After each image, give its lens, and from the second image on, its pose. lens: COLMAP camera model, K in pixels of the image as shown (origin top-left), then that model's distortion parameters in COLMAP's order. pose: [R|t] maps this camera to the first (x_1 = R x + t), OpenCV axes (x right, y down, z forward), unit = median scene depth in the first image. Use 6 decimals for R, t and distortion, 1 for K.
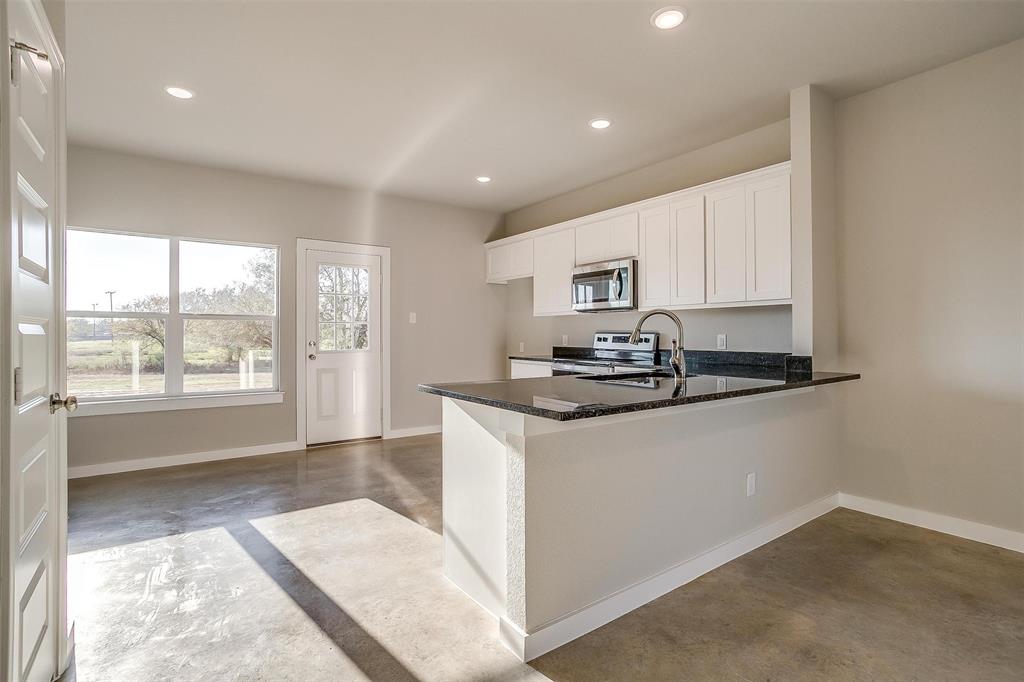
lens RADIAL K [[495.3, 0, 515.6], [0, 495.3, 327.6], [0, 0, 1]] dist [-0.060535, 0.031226]
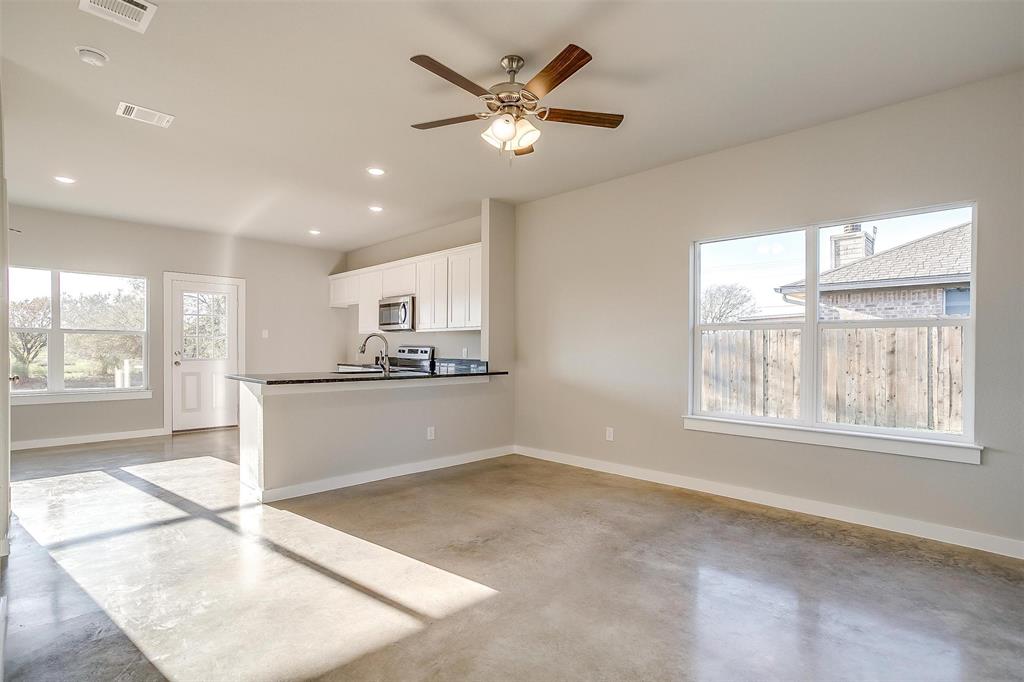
lens RADIAL K [[498.6, 0, 512.3], [0, 498.6, 345.2], [0, 0, 1]] dist [-0.053806, 0.033520]
pose [[0.986263, 0.006704, 0.165048, 0.287070], [-0.008289, 0.999926, 0.008912, -0.009138], [-0.164976, -0.010157, 0.986245, -0.497752]]
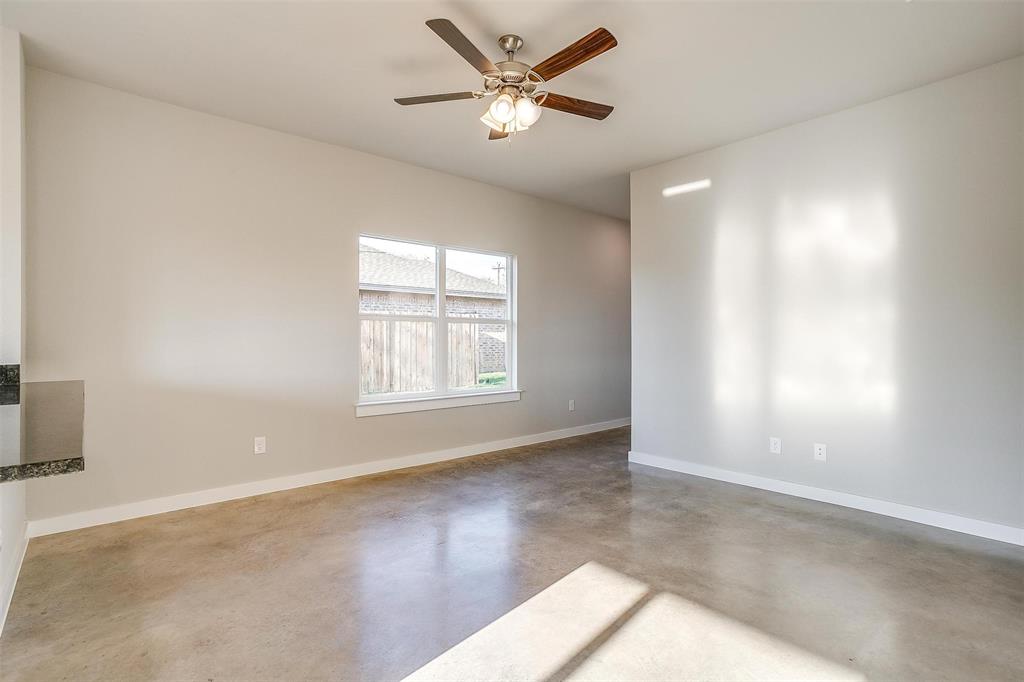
lens RADIAL K [[498.6, 0, 512.3], [0, 498.6, 345.2], [0, 0, 1]] dist [-0.053806, 0.033520]
pose [[-0.093672, -0.013331, 0.995514, -0.203149], [-0.017316, 0.999781, 0.011759, 0.001257], [-0.995452, -0.016137, -0.093883, 0.173661]]
